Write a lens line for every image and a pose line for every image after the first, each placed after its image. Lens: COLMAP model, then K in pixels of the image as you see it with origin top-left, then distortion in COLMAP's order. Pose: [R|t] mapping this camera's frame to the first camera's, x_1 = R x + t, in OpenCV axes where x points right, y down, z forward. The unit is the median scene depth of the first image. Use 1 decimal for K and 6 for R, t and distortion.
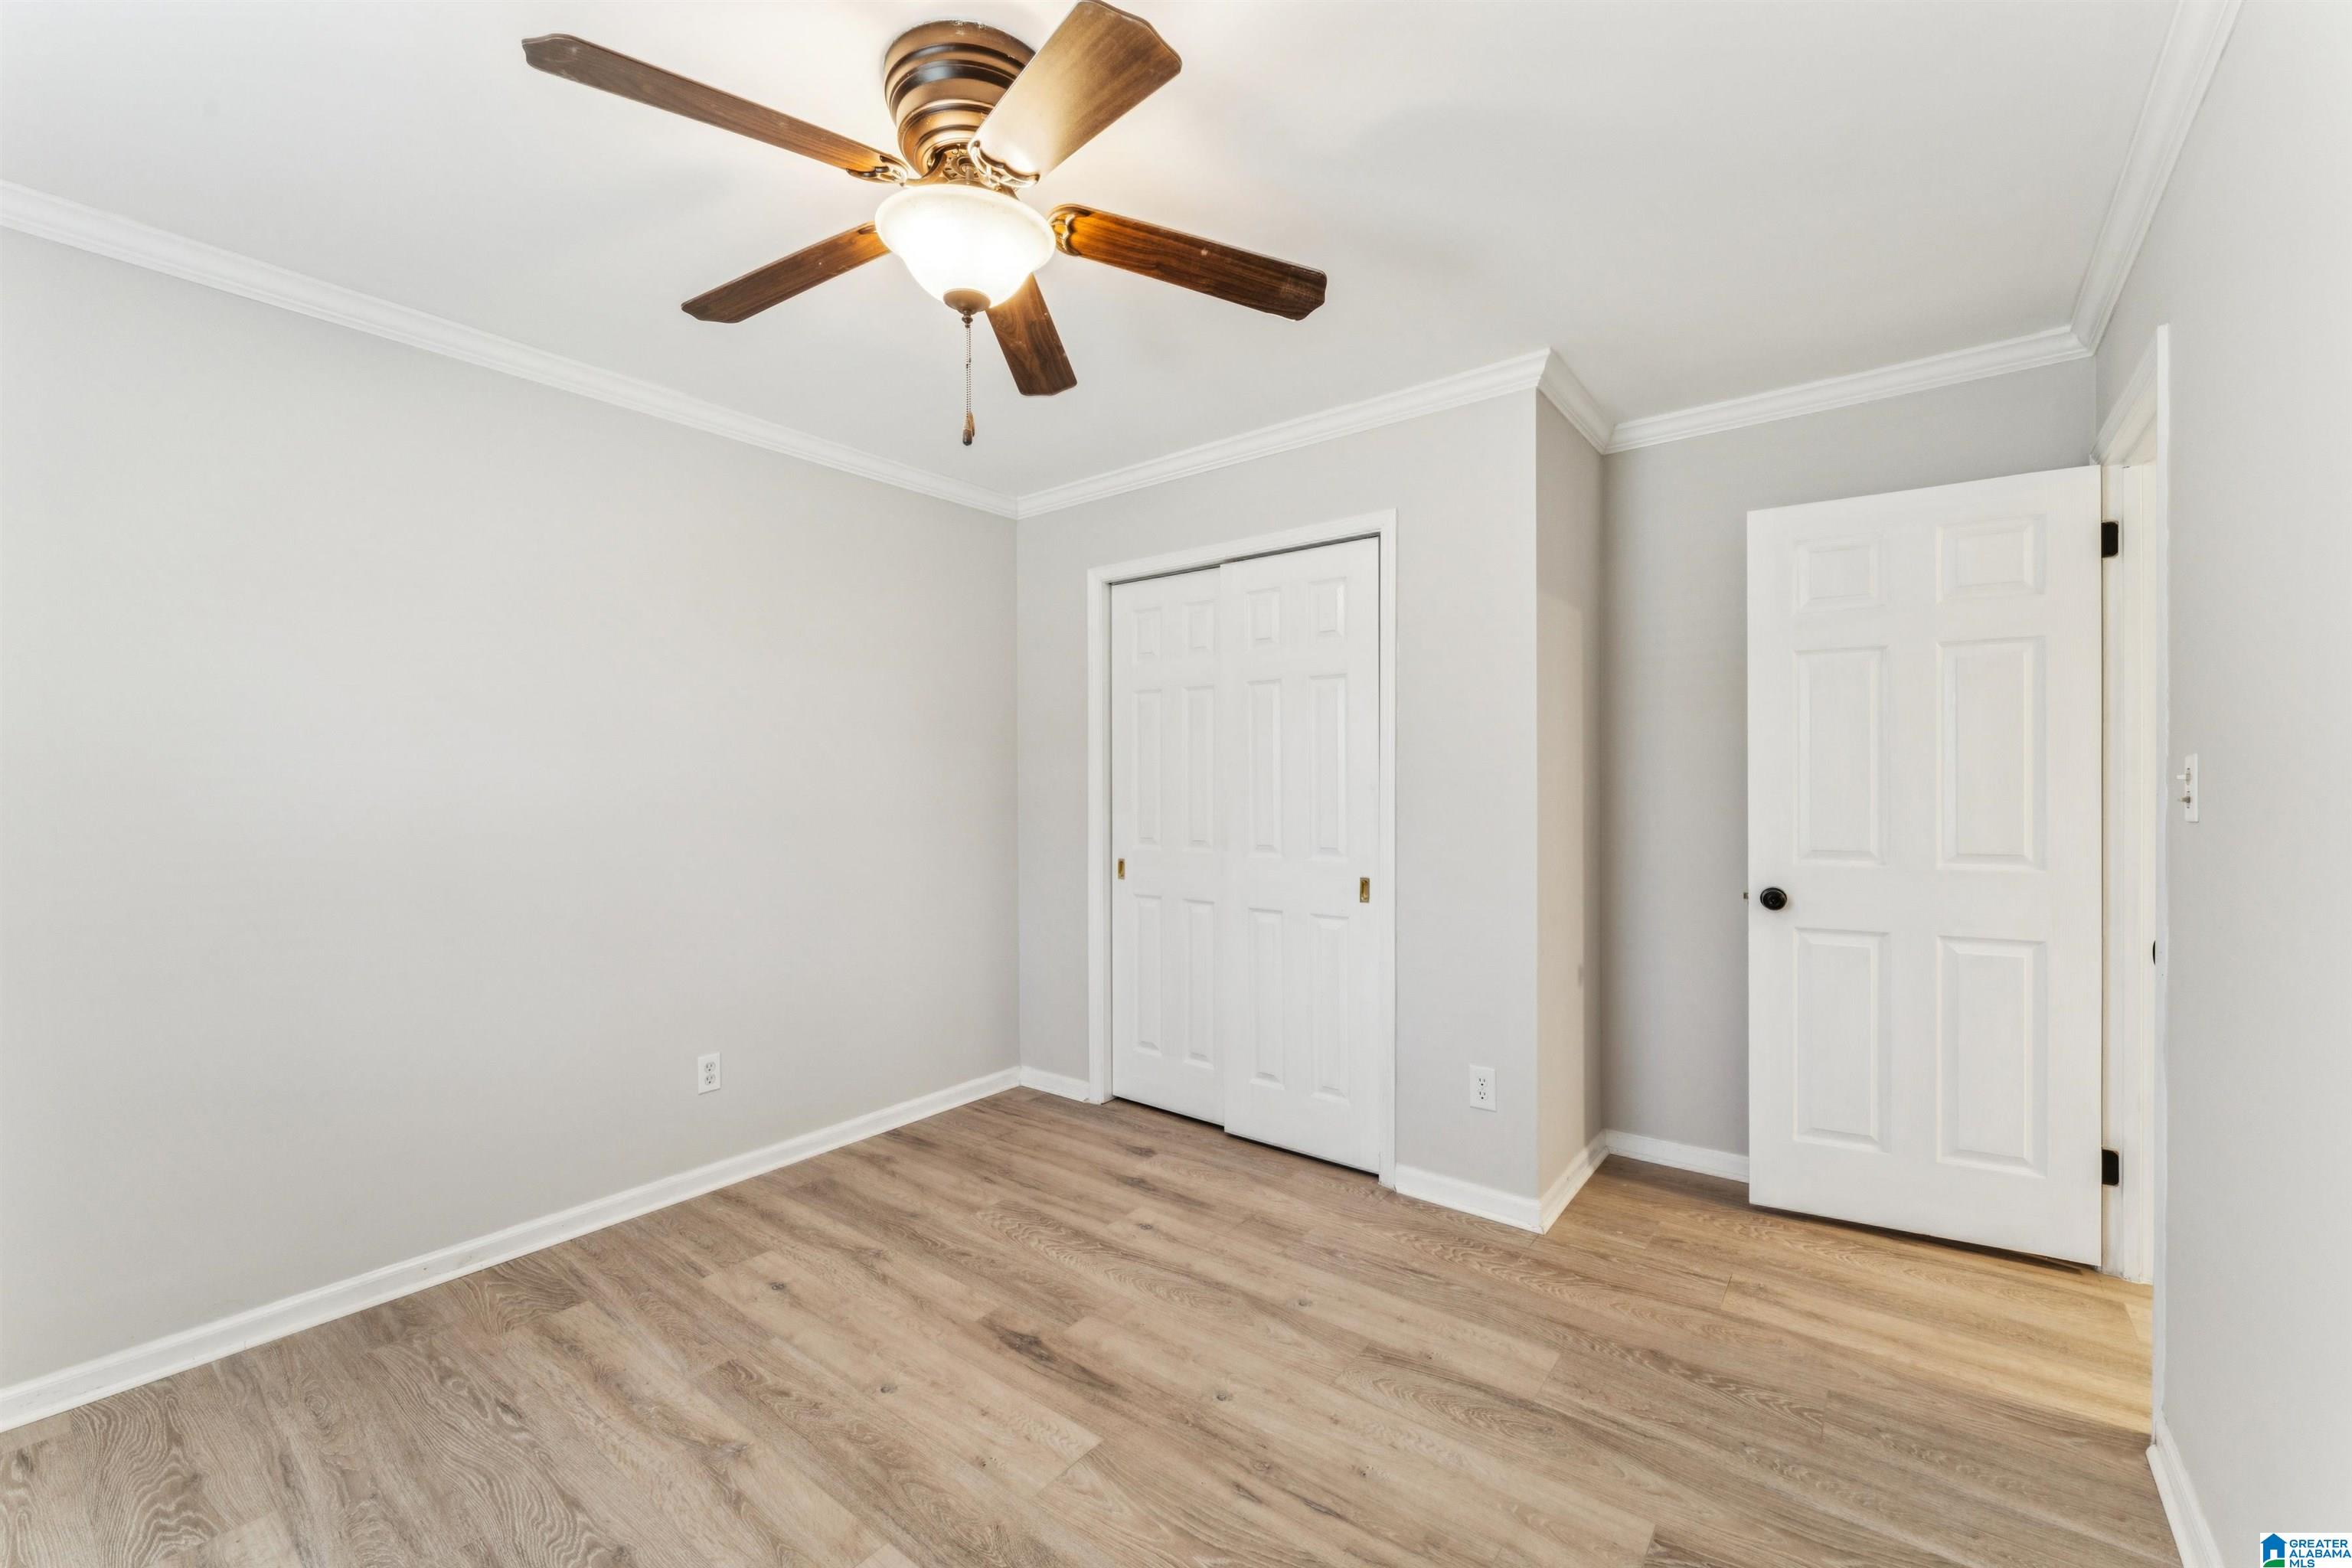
lens RADIAL K [[958.7, 0, 1175.7], [0, 958.7, 788.1], [0, 0, 1]] dist [0.000359, 0.000121]
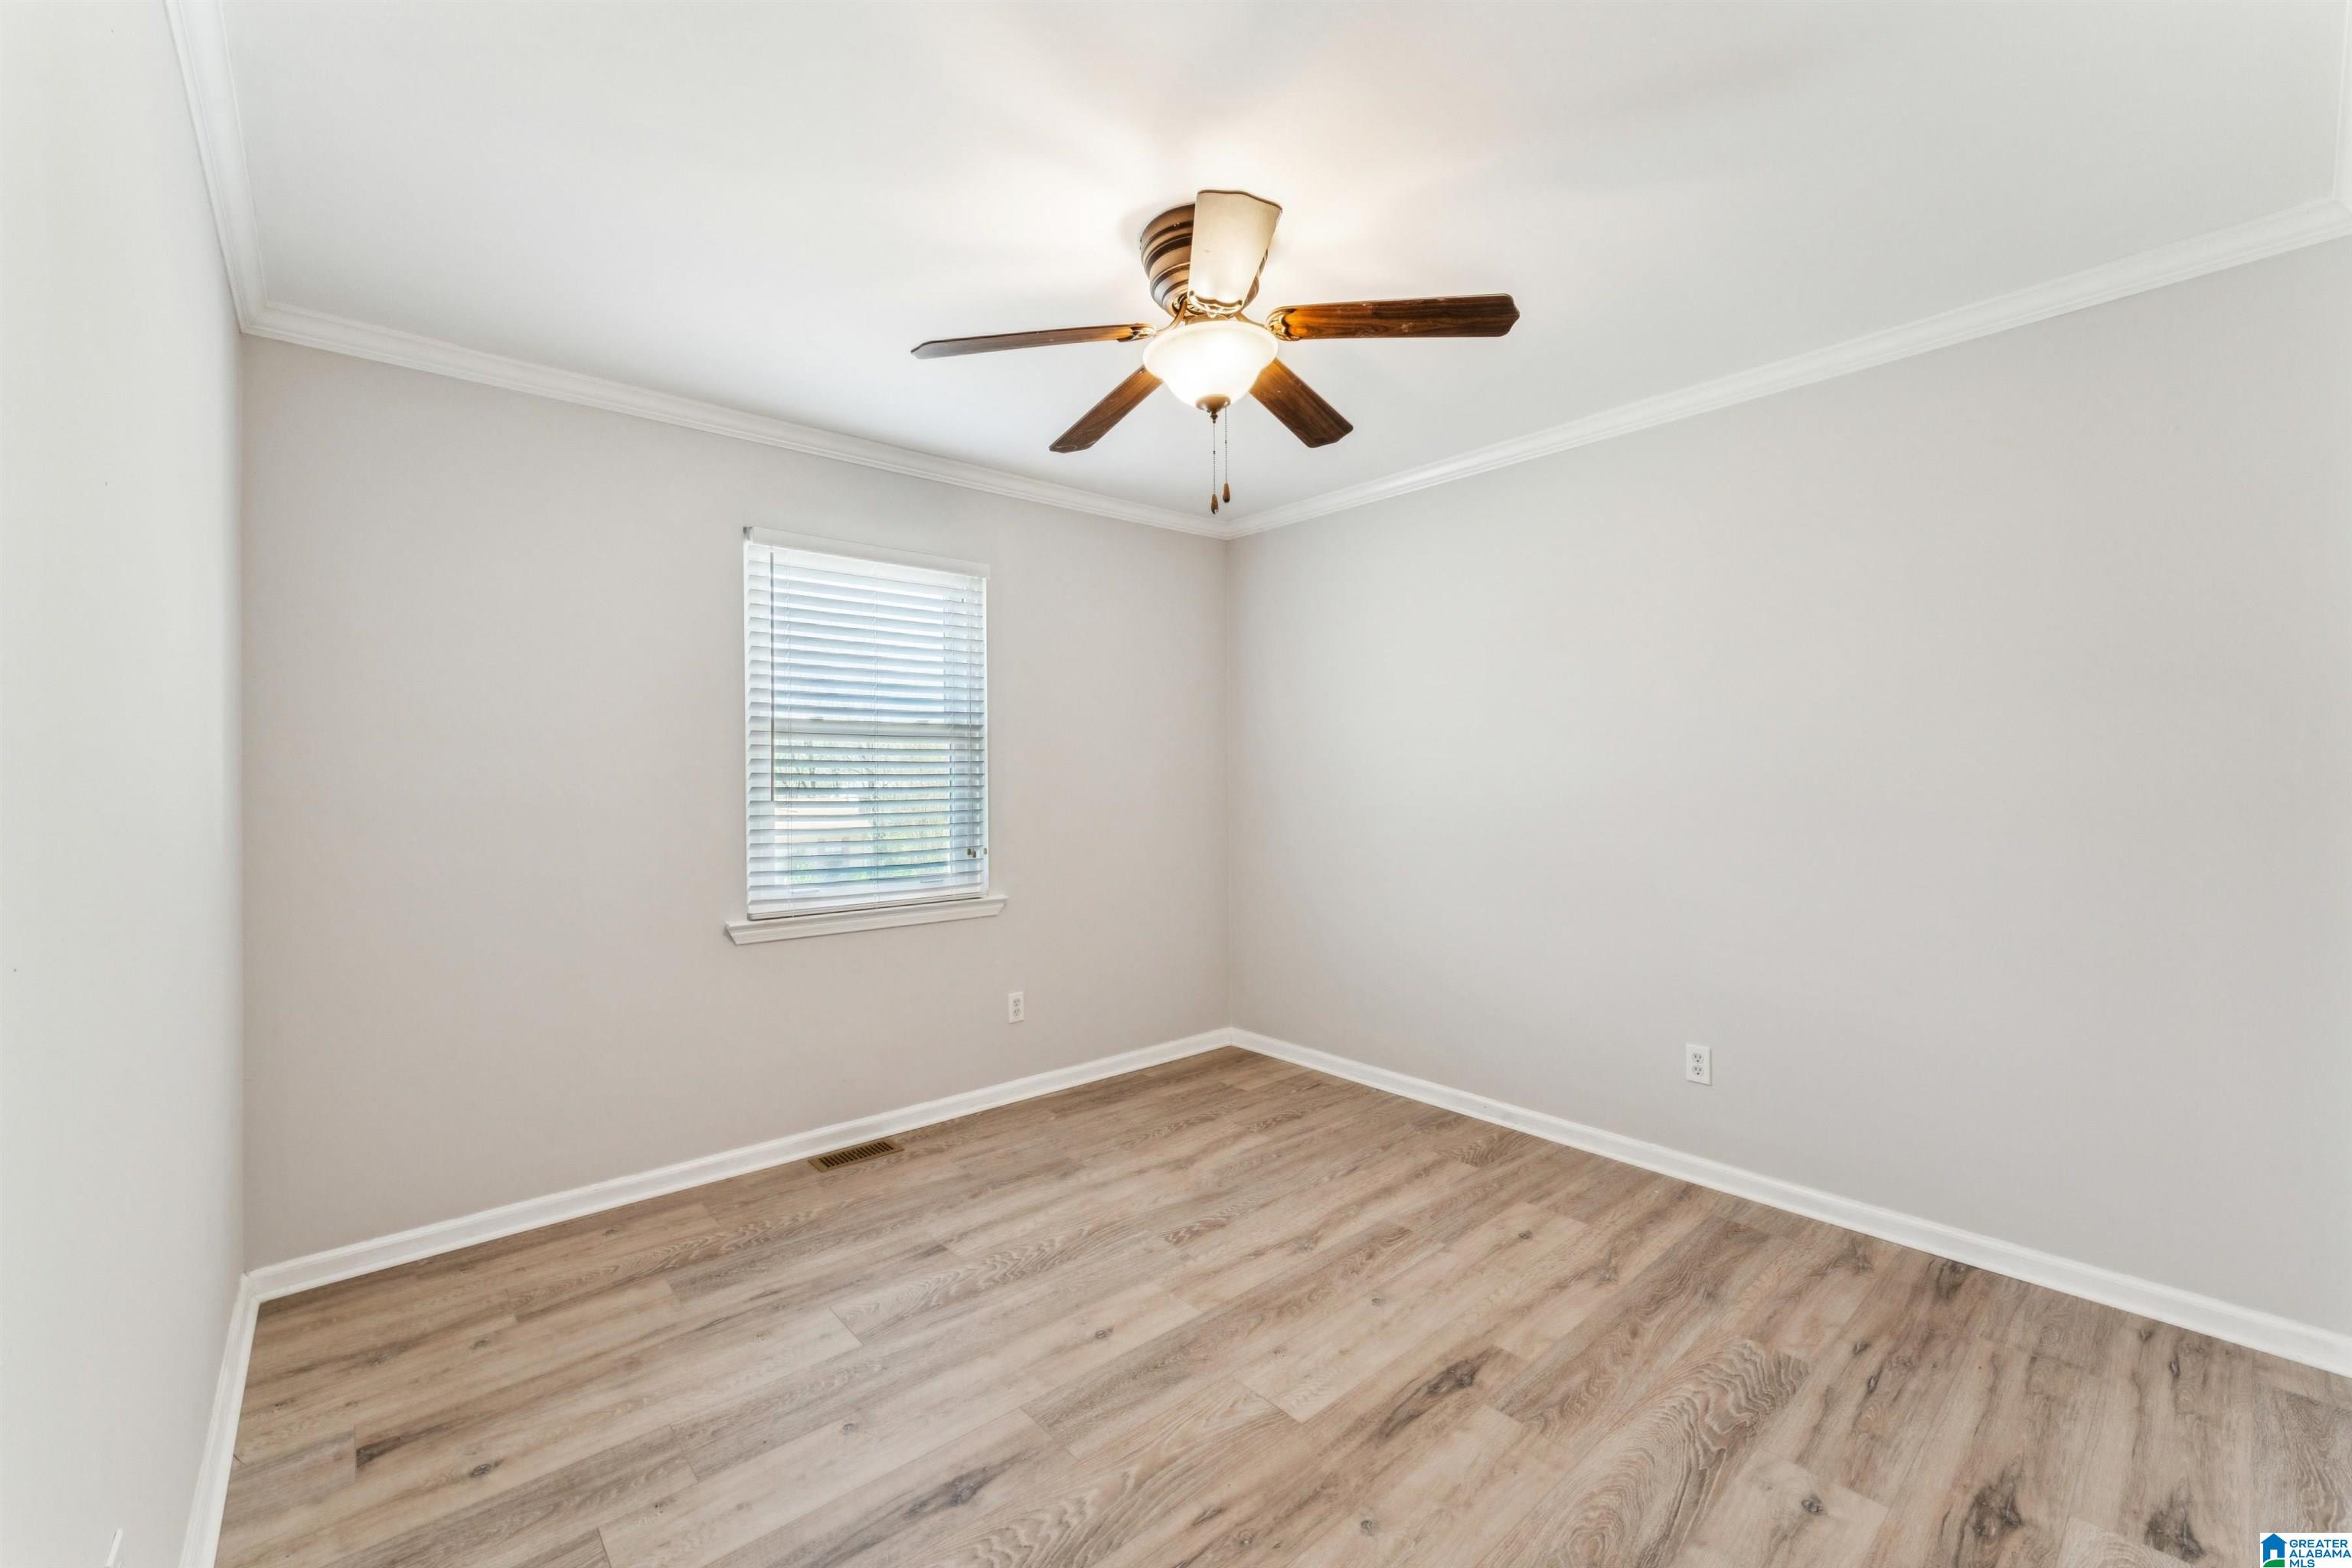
lens RADIAL K [[958.7, 0, 1175.9], [0, 958.7, 772.7], [0, 0, 1]] dist [0.000359, 0.000121]
pose [[-0.197861, 0.001799, -0.980228, 0.730478], [0.003000, 0.999995, 0.001230, -0.007930], [0.980225, -0.002698, -0.197866, 0.829942]]
